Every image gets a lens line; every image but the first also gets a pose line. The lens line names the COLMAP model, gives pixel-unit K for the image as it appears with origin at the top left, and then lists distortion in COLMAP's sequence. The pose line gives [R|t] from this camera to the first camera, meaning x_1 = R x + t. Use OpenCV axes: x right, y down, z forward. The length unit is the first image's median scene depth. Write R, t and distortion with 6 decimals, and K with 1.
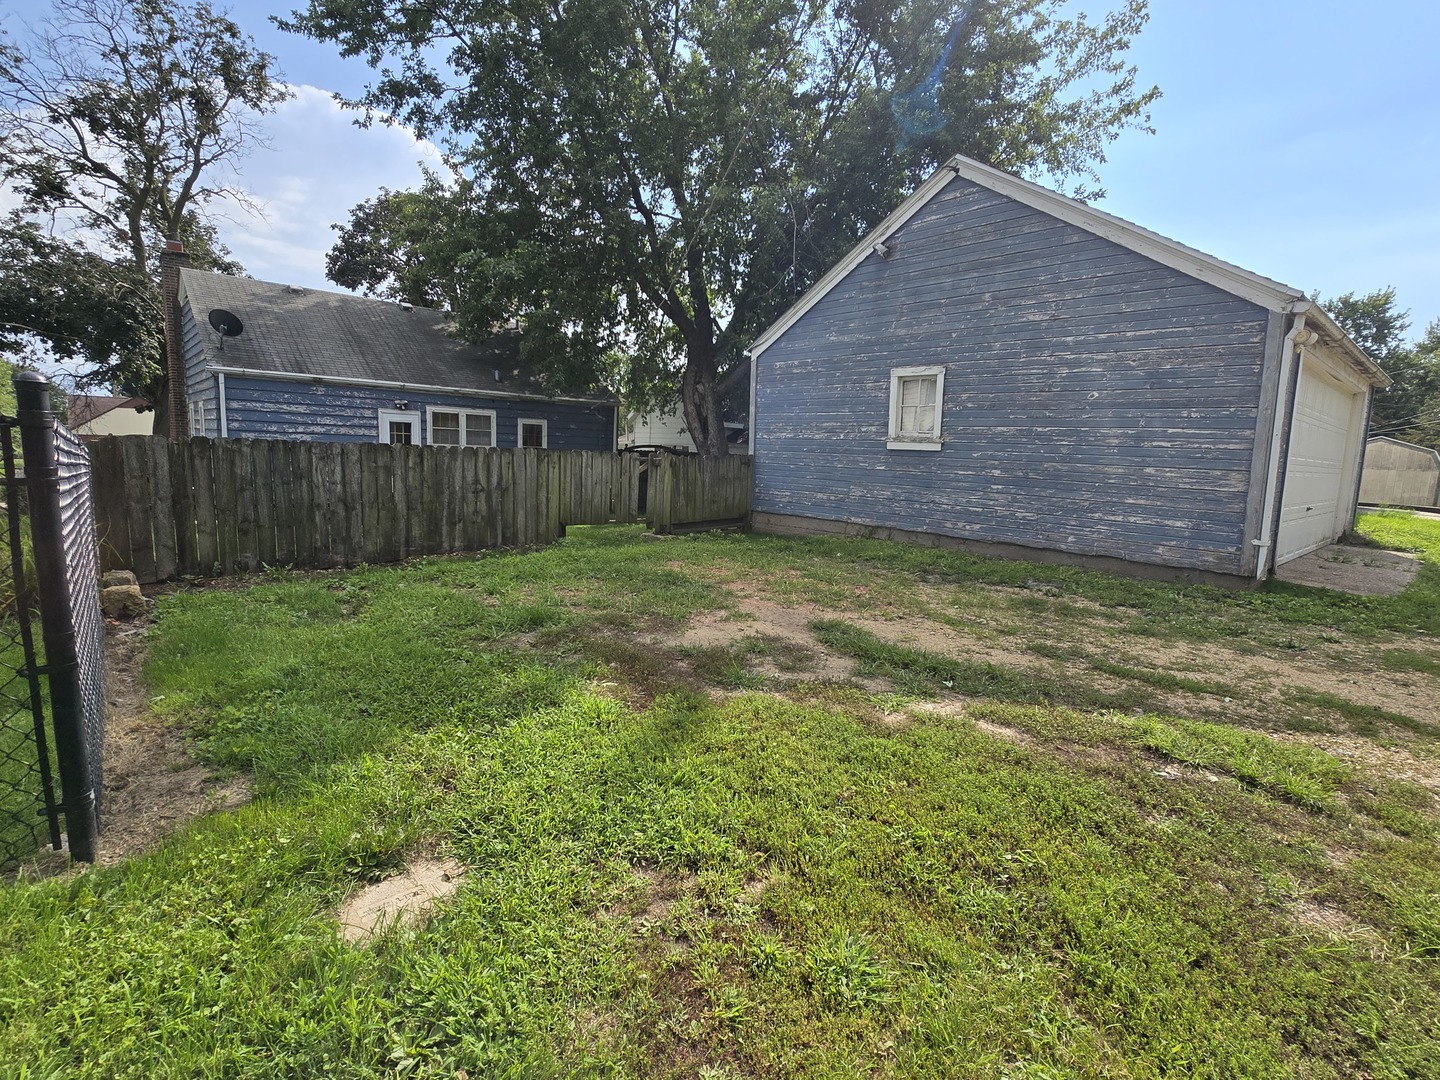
lens RADIAL K [[720.8, 0, 730.6], [0, 720.8, 537.1], [0, 0, 1]] dist [0.005905, 0.001121]
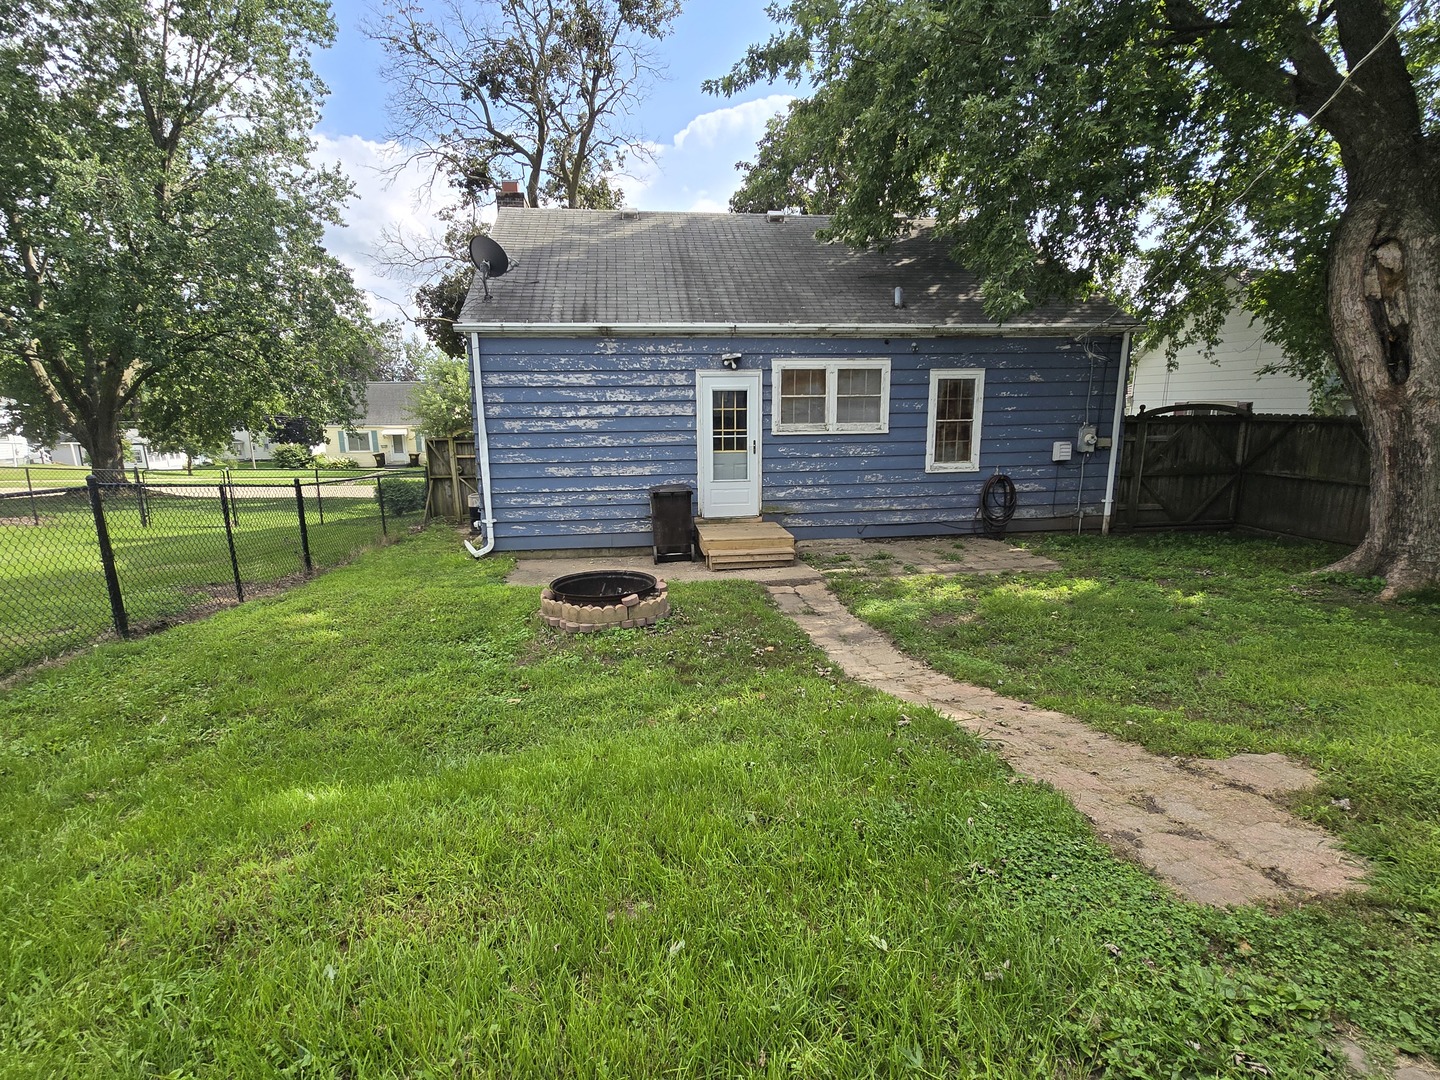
lens RADIAL K [[677.4, 0, 708.6], [0, 677.4, 540.7], [0, 0, 1]] dist [-0.001684, -0.000749]
pose [[0.805316, 0.063866, -0.589395, -0.140563], [-0.026774, 0.997084, 0.071460, -0.079798], [0.592241, -0.041767, 0.804678, 0.570616]]
